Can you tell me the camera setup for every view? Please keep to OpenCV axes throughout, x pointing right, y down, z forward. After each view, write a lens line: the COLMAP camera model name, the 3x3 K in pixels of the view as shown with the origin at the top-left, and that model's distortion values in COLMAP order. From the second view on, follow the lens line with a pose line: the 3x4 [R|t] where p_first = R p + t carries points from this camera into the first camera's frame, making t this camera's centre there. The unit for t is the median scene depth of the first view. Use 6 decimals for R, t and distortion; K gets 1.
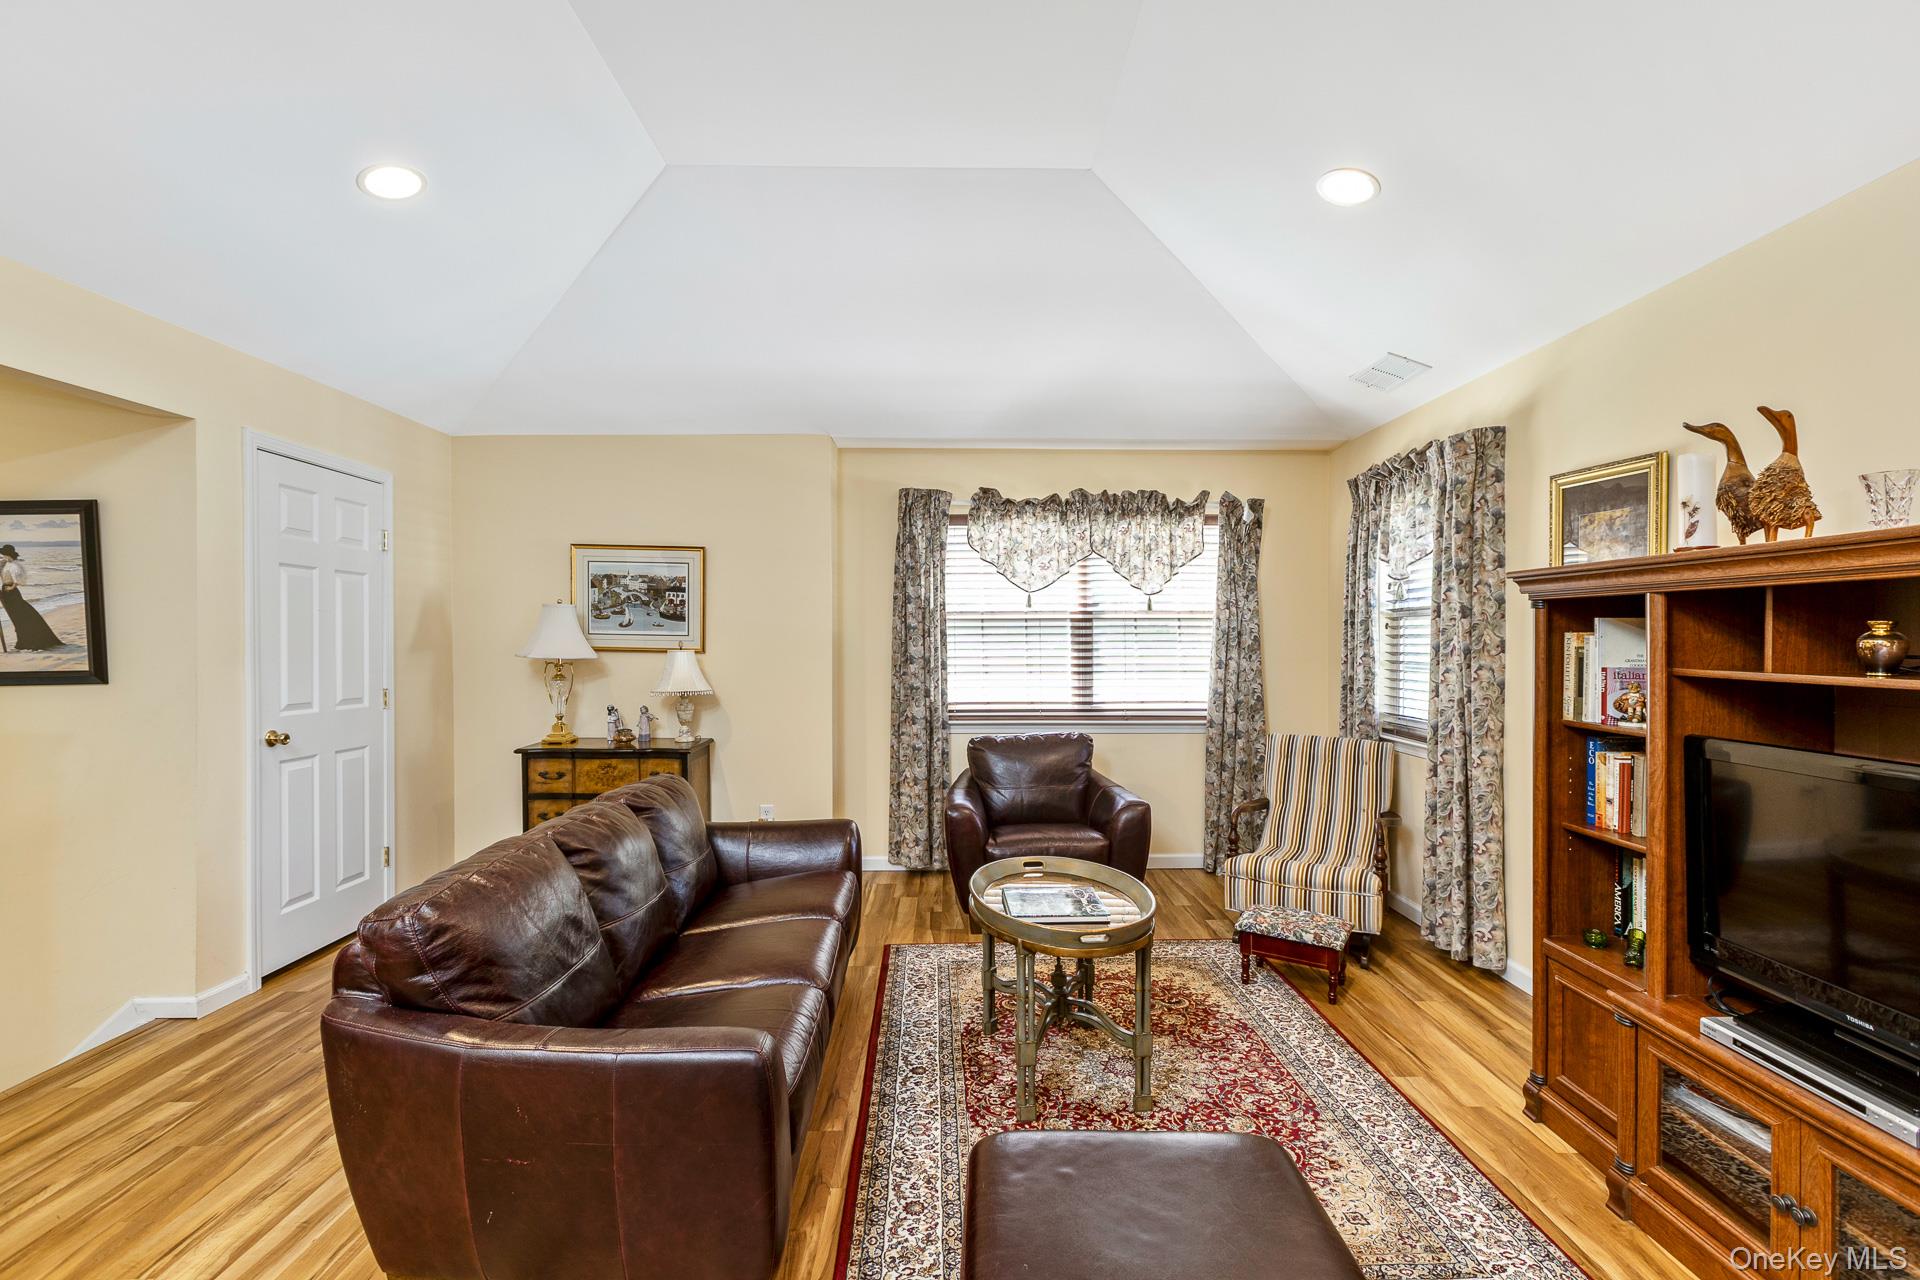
lens RADIAL K [[871.6, 0, 954.6], [0, 871.6, 649.9], [0, 0, 1]] dist [0.003992, 0.000110]
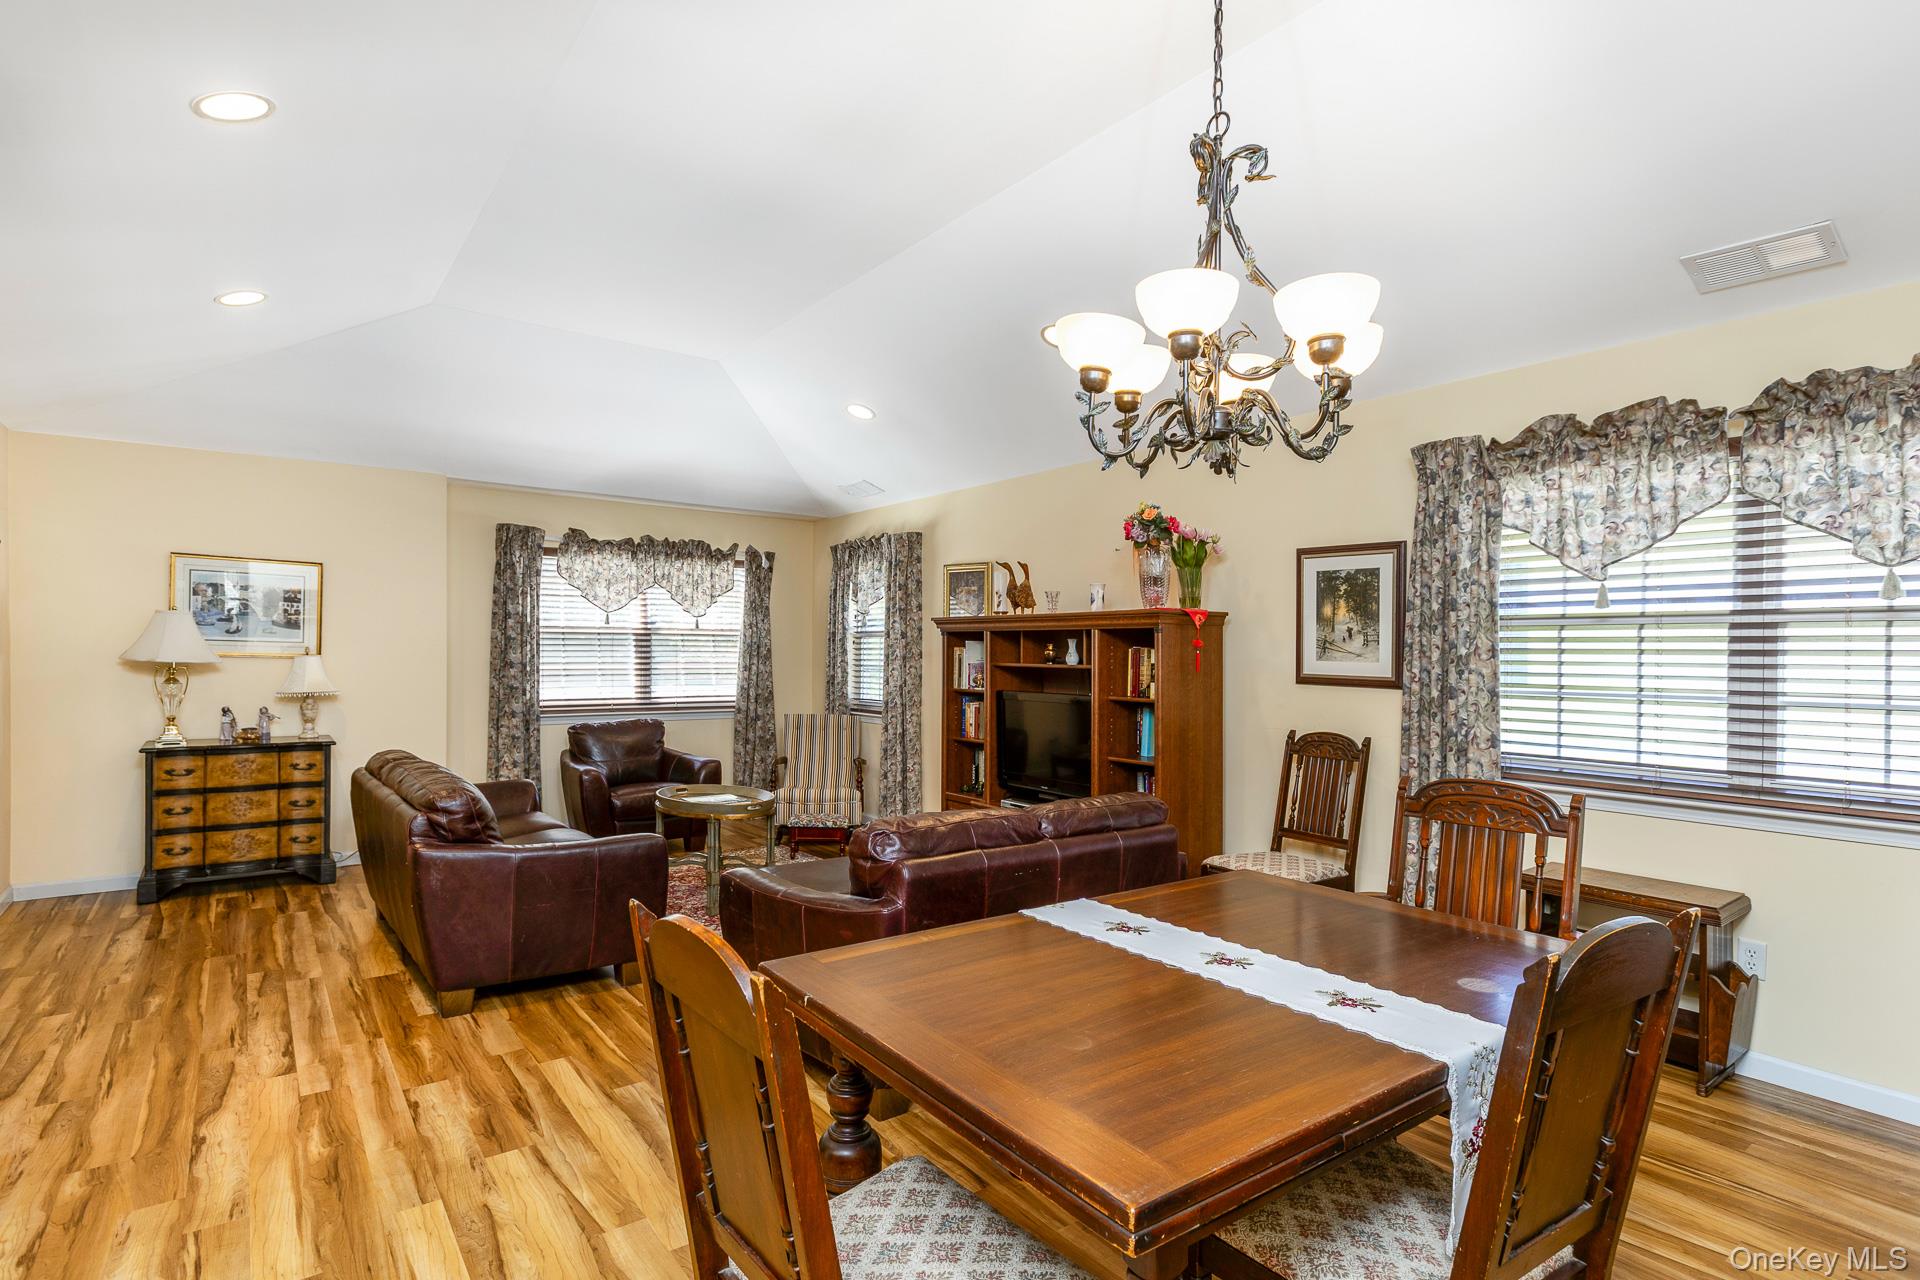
lens RADIAL K [[960.8, 0, 955.5], [0, 960.8, 646.8], [0, 0, 1]] dist [-0.000831, -0.000111]
pose [[0.800548, 0.010782, 0.599171, -0.394124], [0.000354, 0.999829, -0.018464, 0.012365], [-0.599268, 0.014994, 0.800408, -0.492065]]
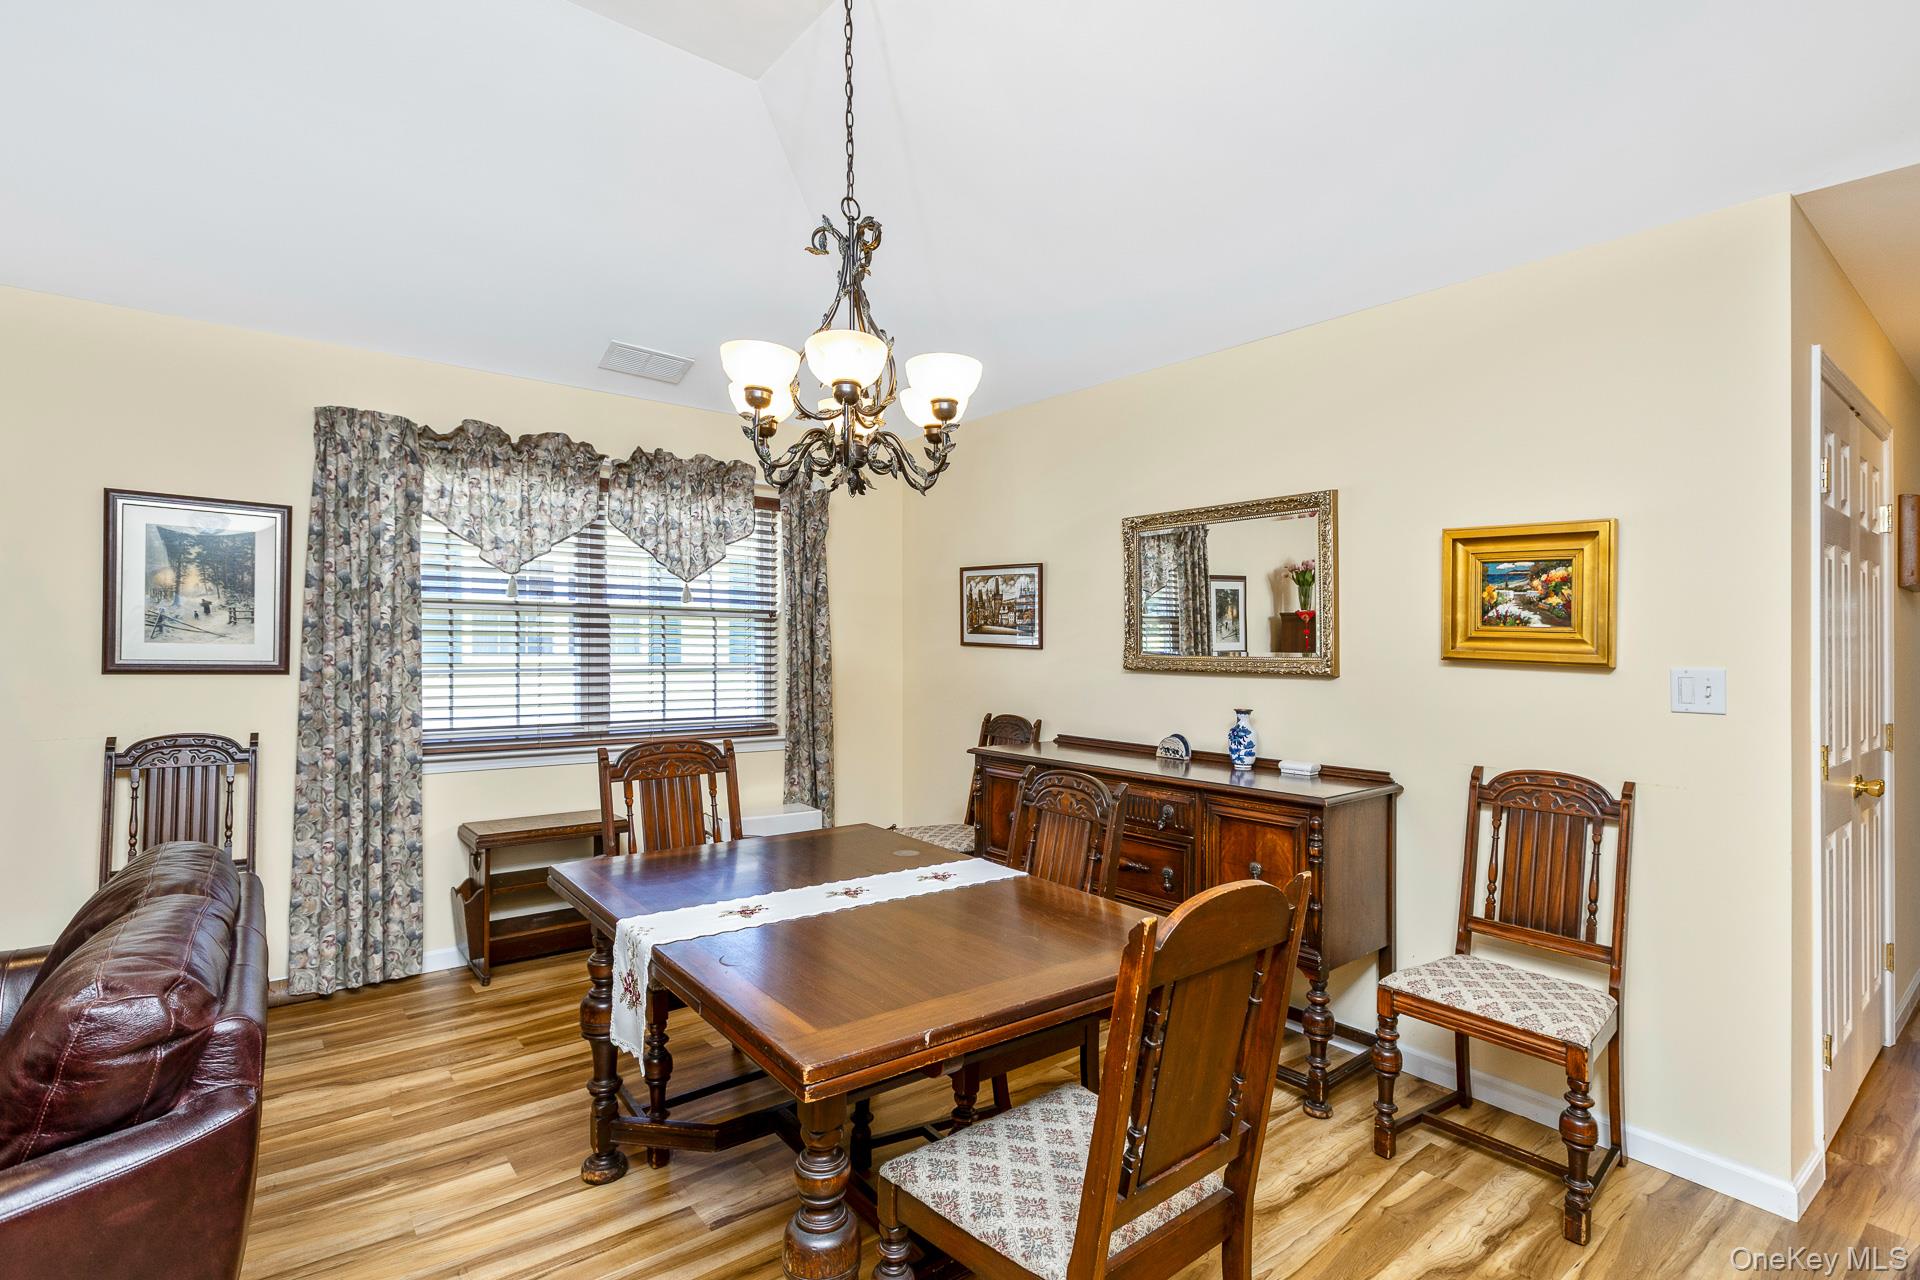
lens RADIAL K [[925.7, 0, 960.0], [0, 925.7, 640.0], [0, 0, 1]] dist [-0.003843, -0.000352]
pose [[-0.634233, -0.001946, 0.773140, -0.463893], [0.003397, 0.999980, 0.005303, 0.005040], [-0.773135, 0.005990, -0.634214, 0.041308]]
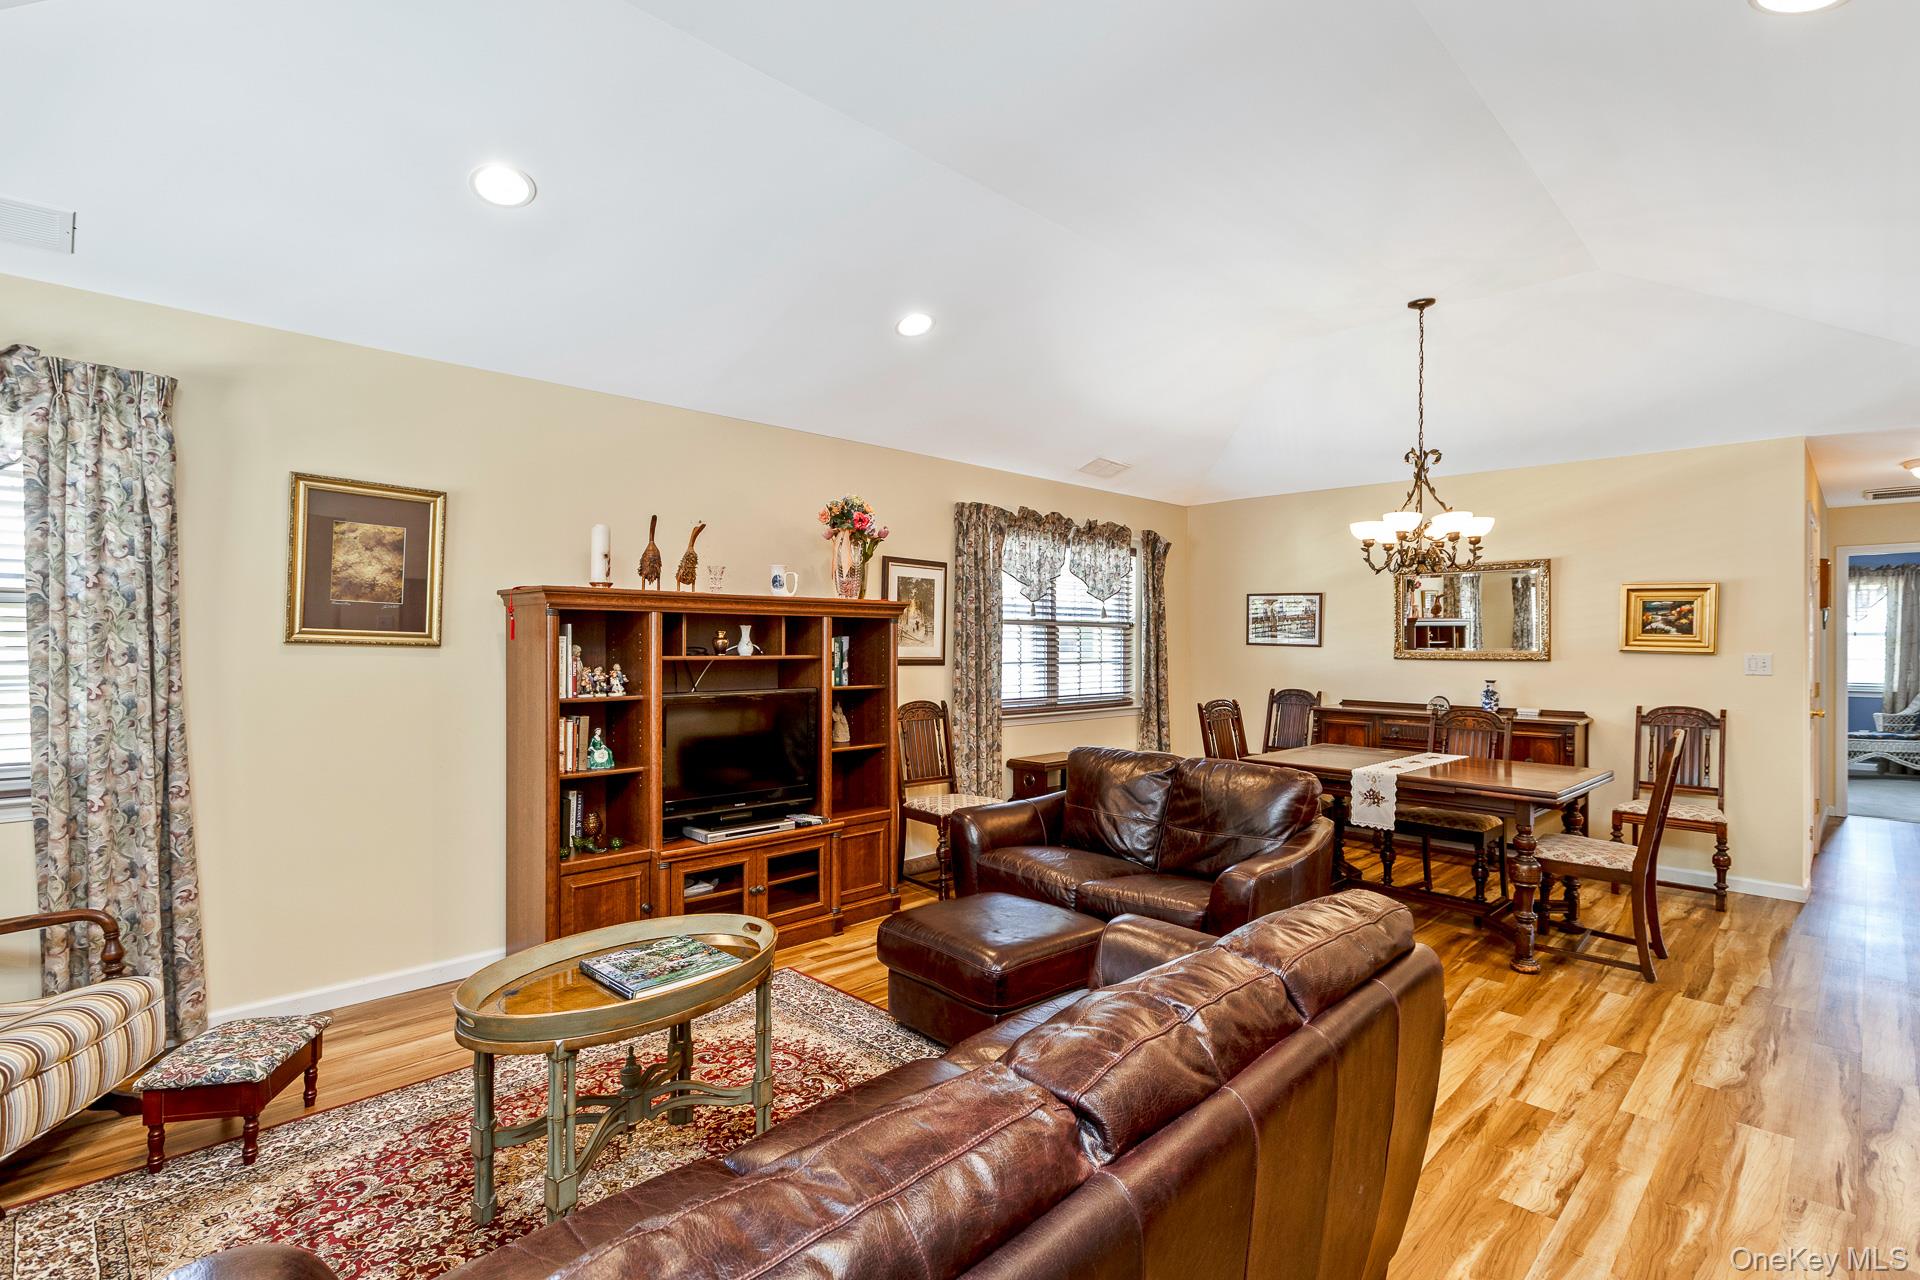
lens RADIAL K [[918.6, 0, 982.4], [0, 918.6, 636.9], [0, 0, 1]] dist [-0.000318, 0.000231]
pose [[-0.719422, 0.002292, 0.694569, -0.419799], [0.008178, 0.999953, 0.005171, -0.009202], [-0.694525, 0.009400, -0.719408, 0.857581]]
